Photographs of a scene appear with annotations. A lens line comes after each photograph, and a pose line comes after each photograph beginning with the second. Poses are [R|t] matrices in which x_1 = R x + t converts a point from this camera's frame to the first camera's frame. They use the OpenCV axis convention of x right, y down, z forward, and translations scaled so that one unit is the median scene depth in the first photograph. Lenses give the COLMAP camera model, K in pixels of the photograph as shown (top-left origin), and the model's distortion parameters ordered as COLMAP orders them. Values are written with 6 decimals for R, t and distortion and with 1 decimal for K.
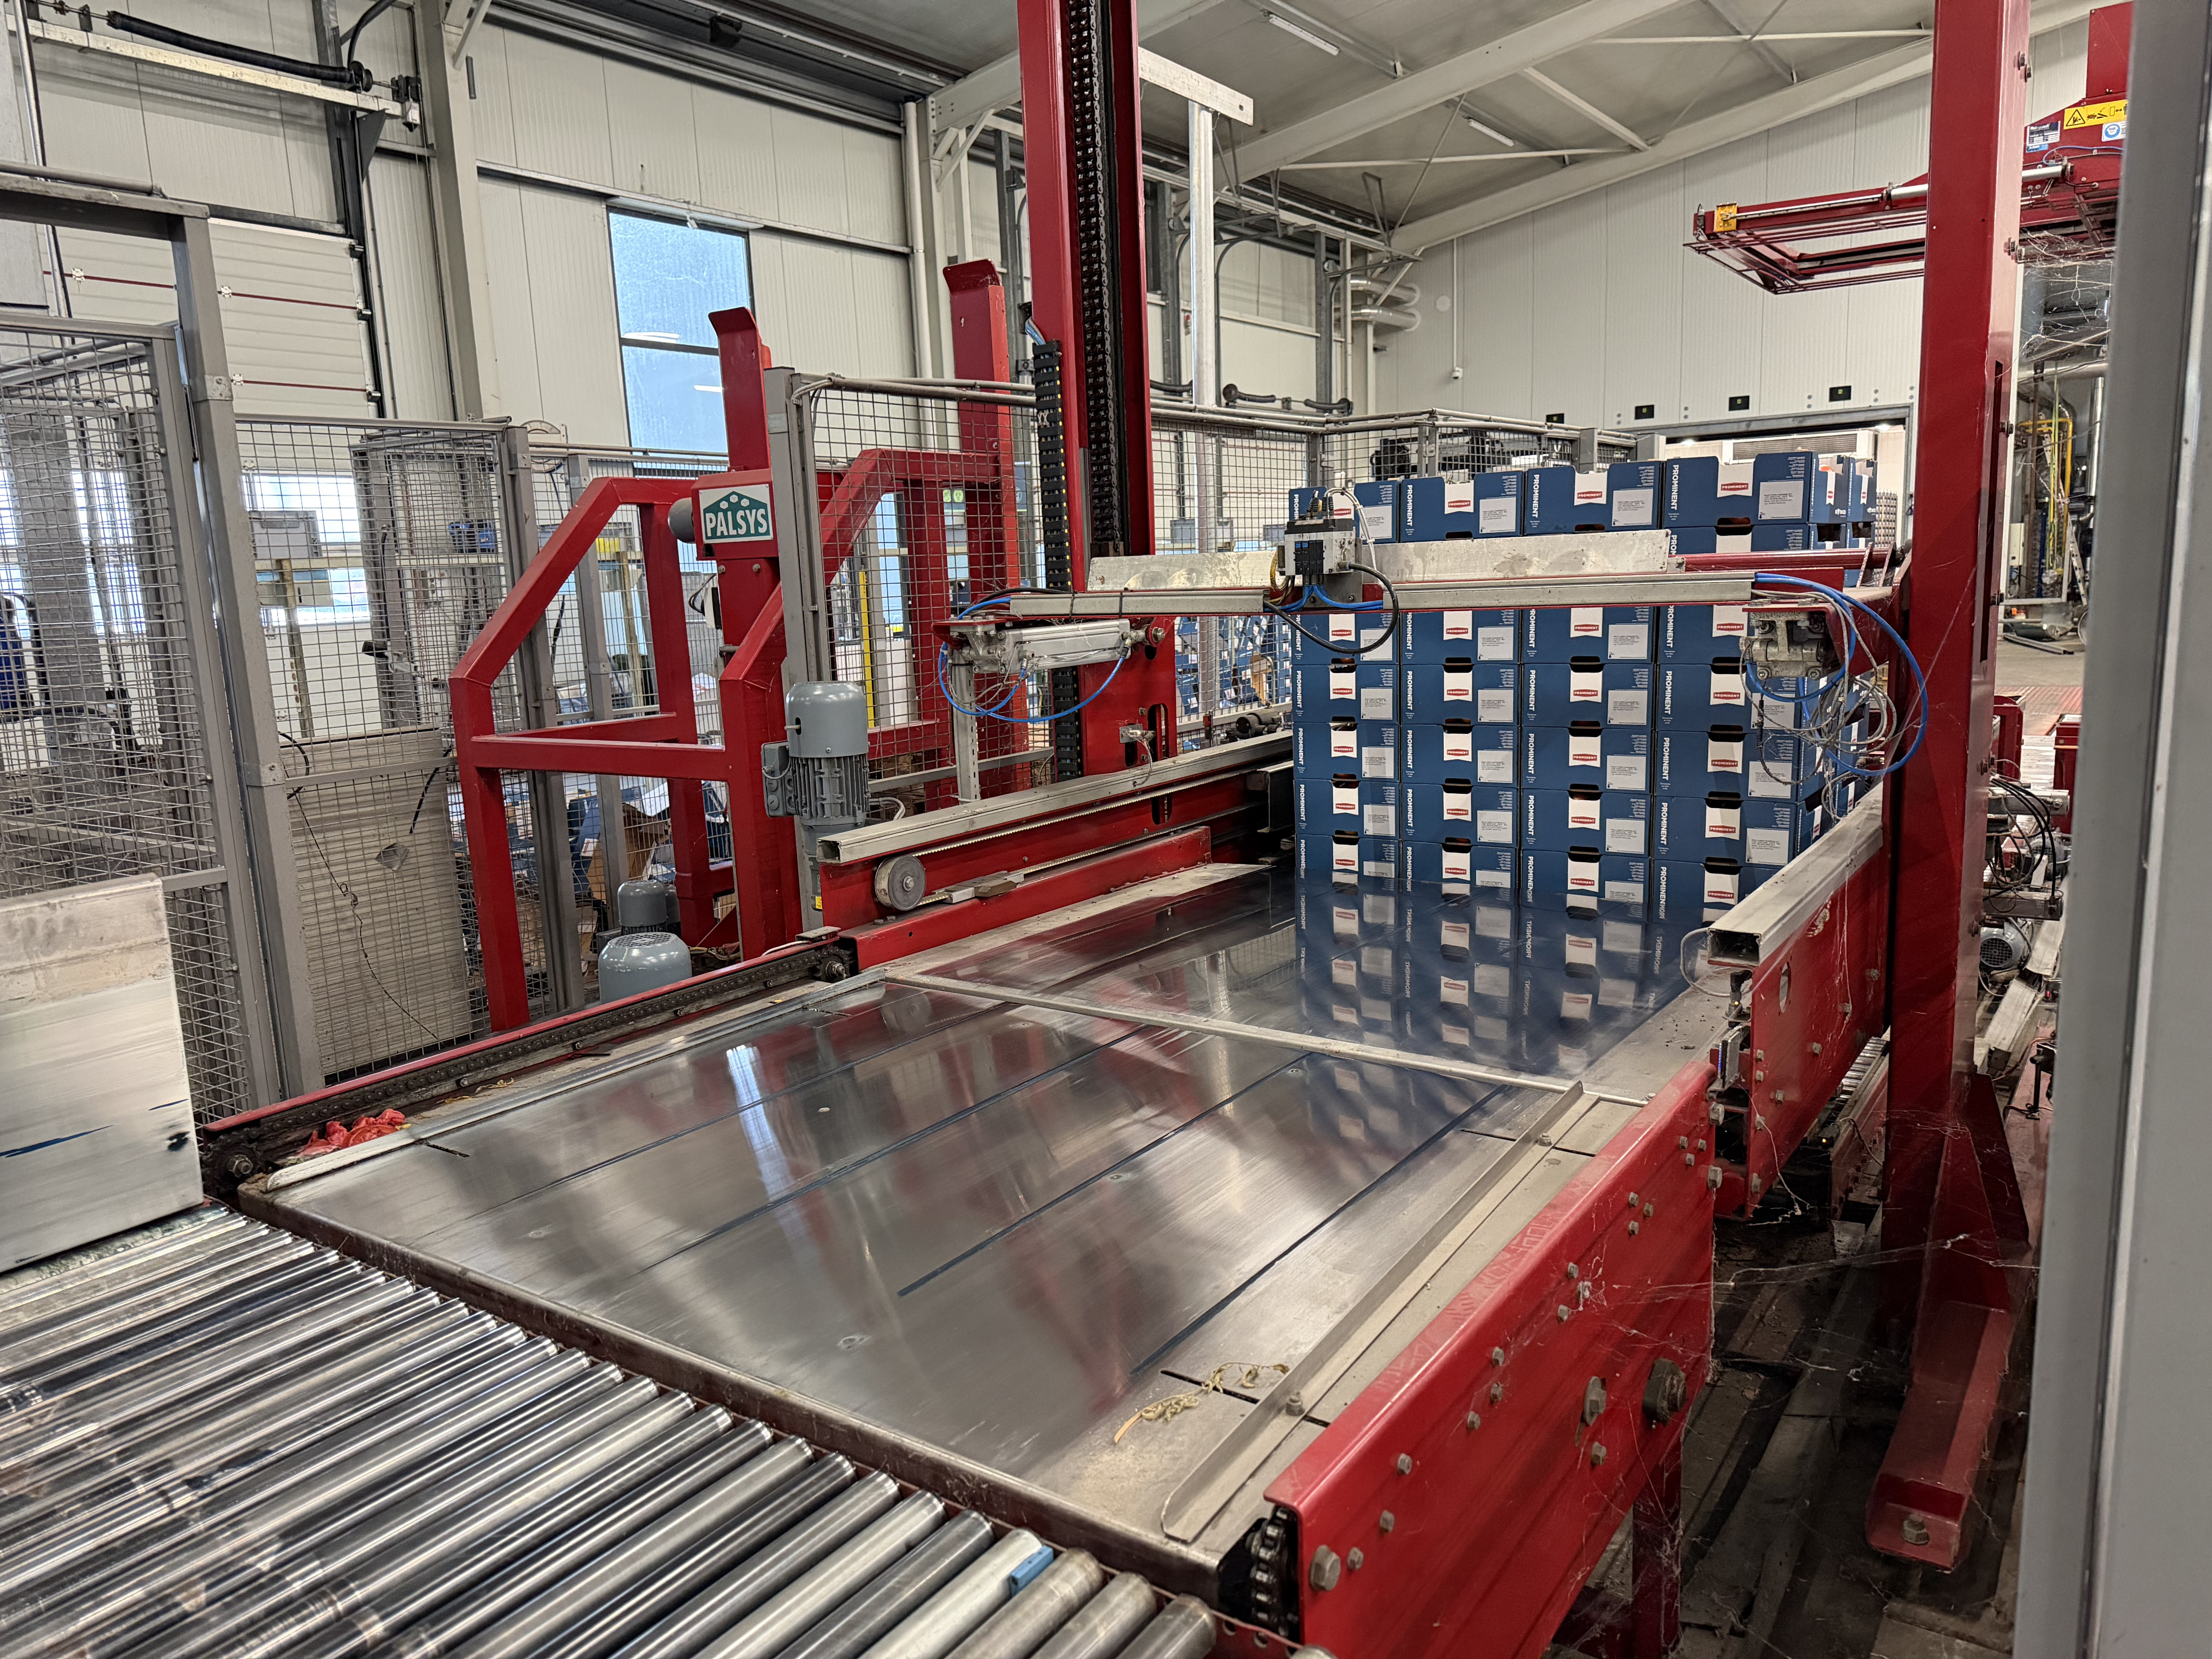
lens RADIAL K [[1565.5, 0, 1104.4], [0, 1565.5, 846.9], [0, 0, 1]] dist [0.017738, -0.017847]
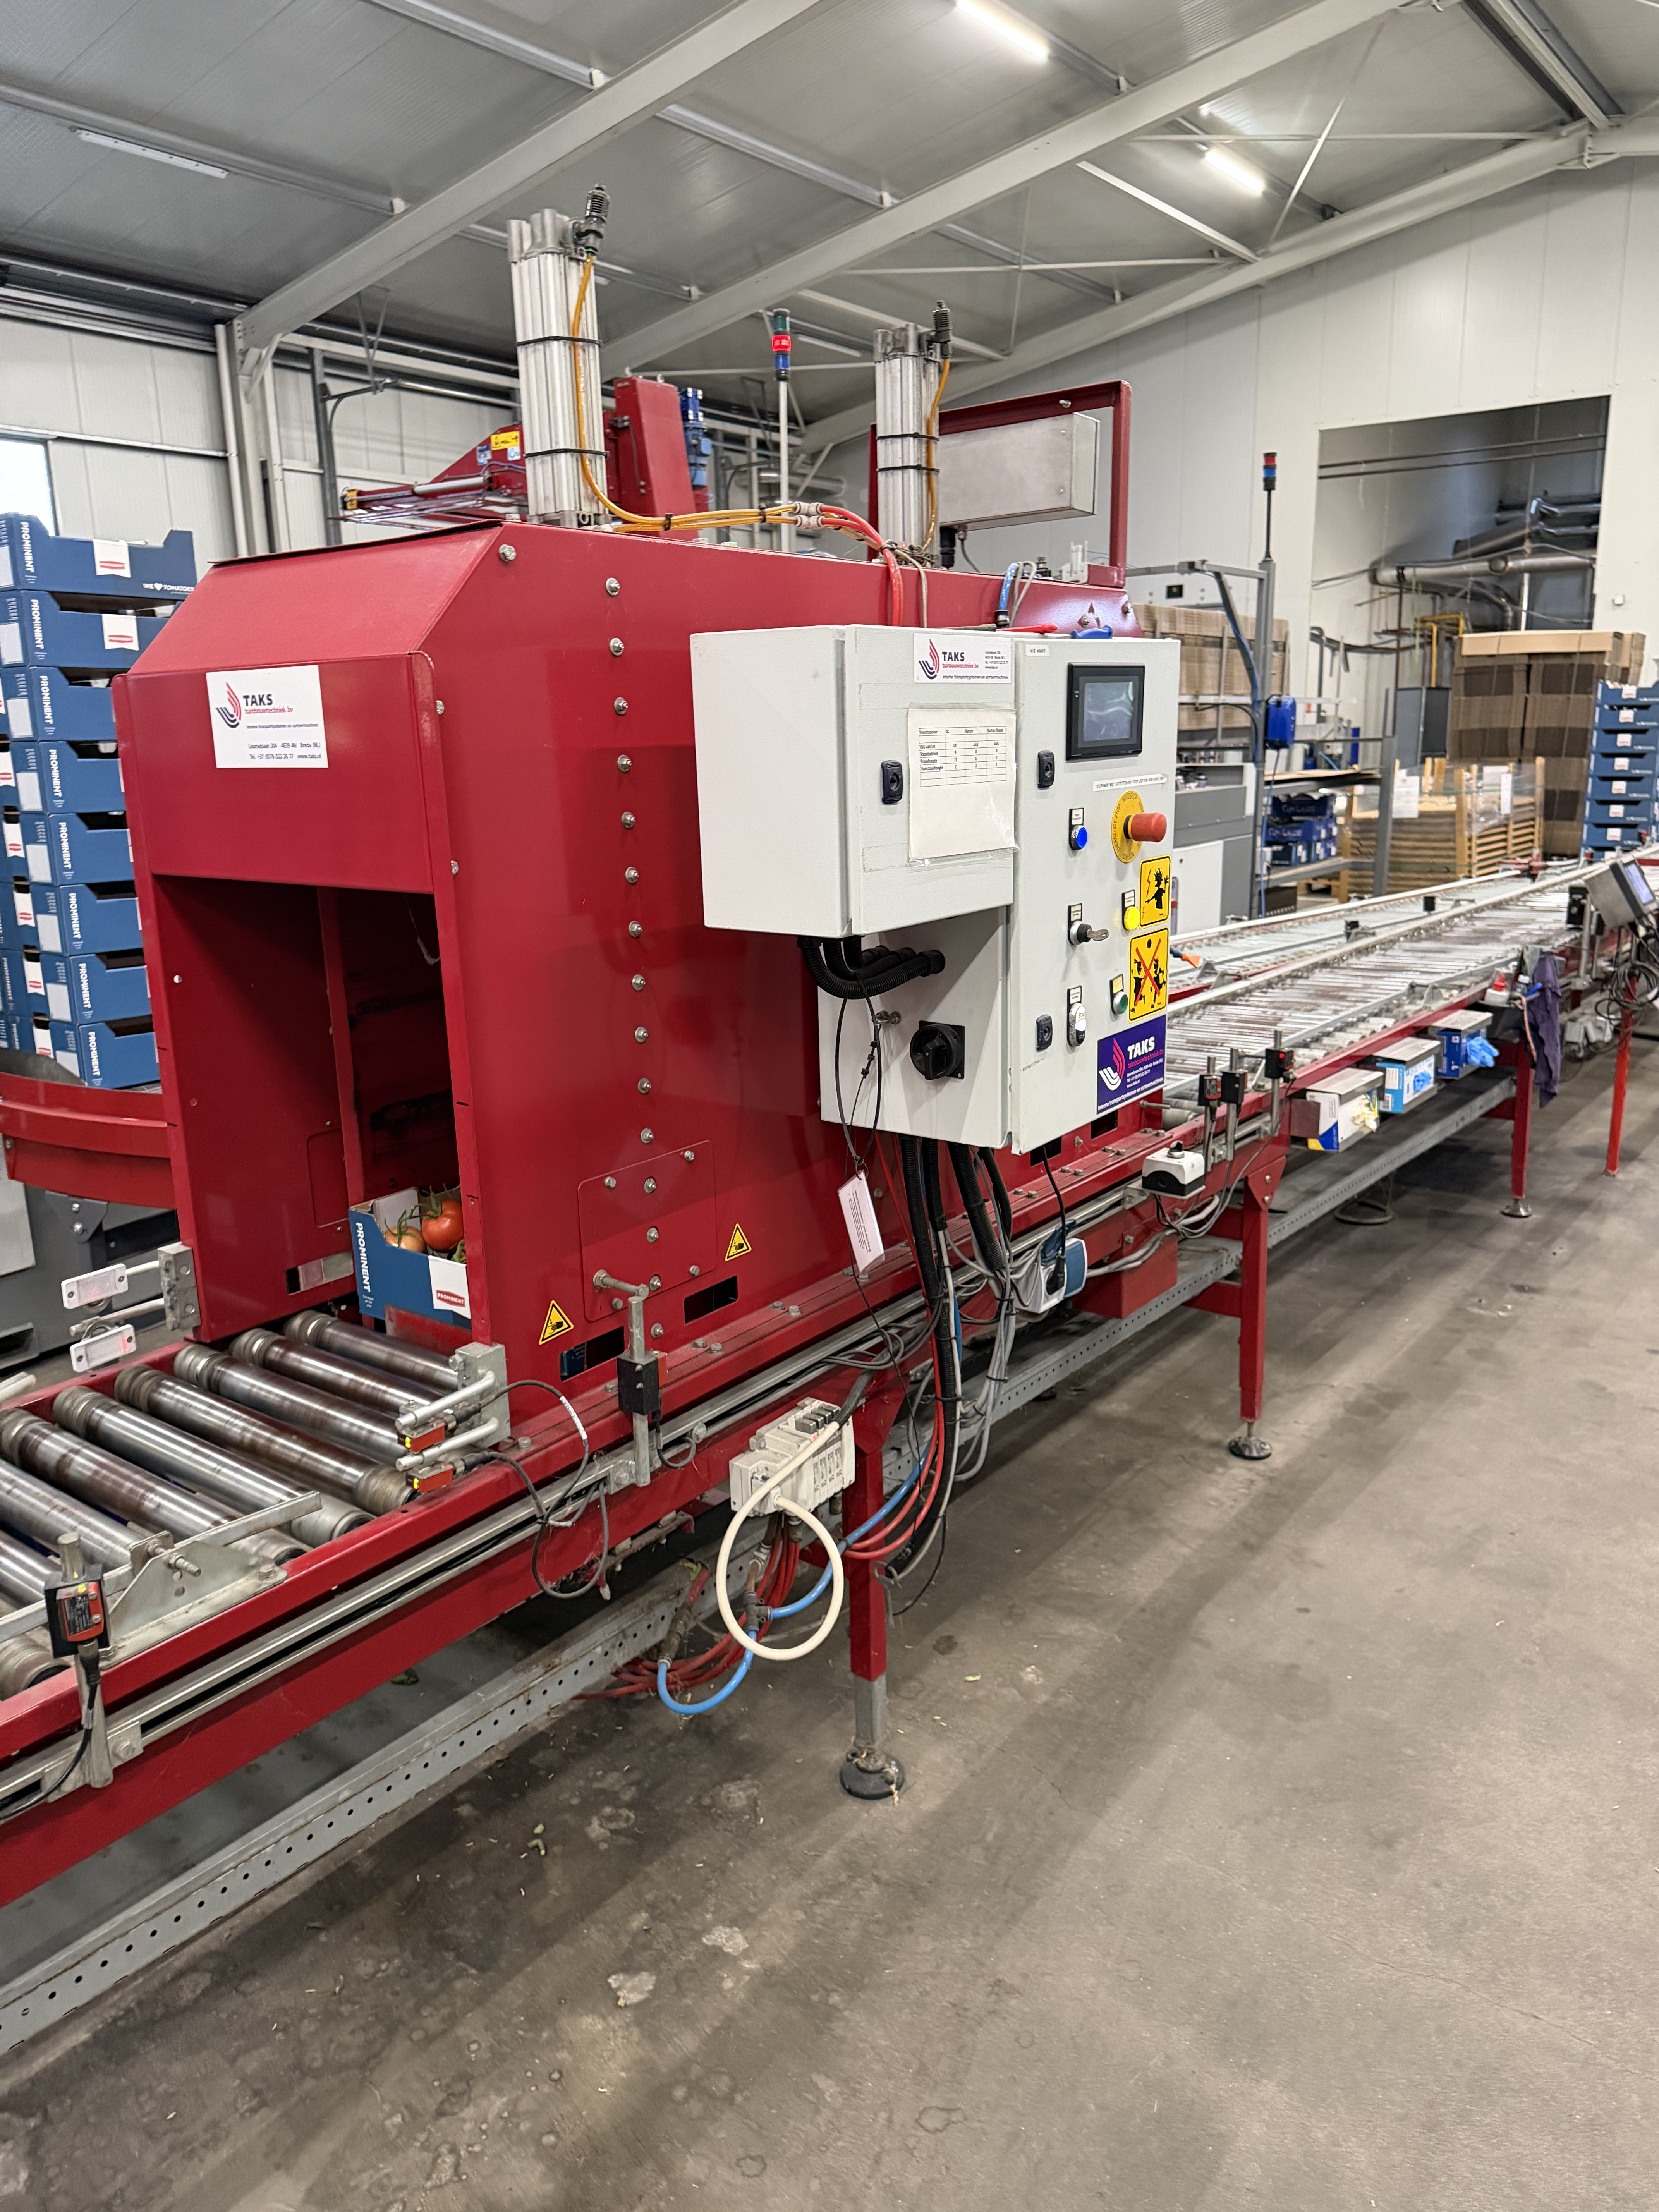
lens RADIAL K [[1565.5, 0, 845.6], [0, 1565.5, 1091.0], [0, 0, 1]] dist [0.017738, -0.017847]
pose [[0.999061, 0.030694, -0.030566, 0.389037], [-0.028975, 0.998057, 0.055169, 0.010345], [0.032200, -0.054232, 0.998009, -0.166974]]
